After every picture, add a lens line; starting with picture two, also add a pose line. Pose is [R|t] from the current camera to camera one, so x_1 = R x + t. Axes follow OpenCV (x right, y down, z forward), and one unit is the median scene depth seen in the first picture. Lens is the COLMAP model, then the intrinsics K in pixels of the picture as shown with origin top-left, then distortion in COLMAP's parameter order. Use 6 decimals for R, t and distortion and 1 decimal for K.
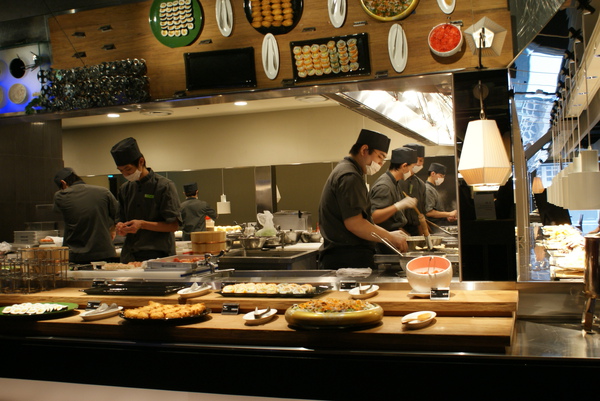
lens RADIAL K [[720.3, 0, 296.9], [0, 720.3, 198.3], [0, 0, 1]] dist [-0.037306, 0.000000]
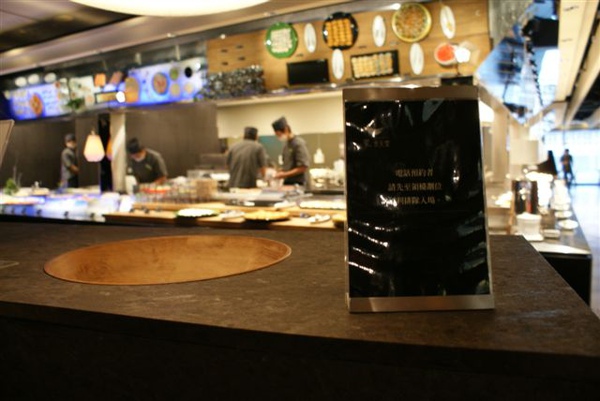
lens RADIAL K [[478.8, 0, 303.3], [0, 478.8, 201.6], [0, 0, 1]] dist [-0.094521, -0.005430]
pose [[0.989484, 0.027745, -0.141955, 0.046115], [-0.013164, 0.994632, 0.102638, 0.000600], [0.144041, -0.099690, 0.984538, -0.090476]]
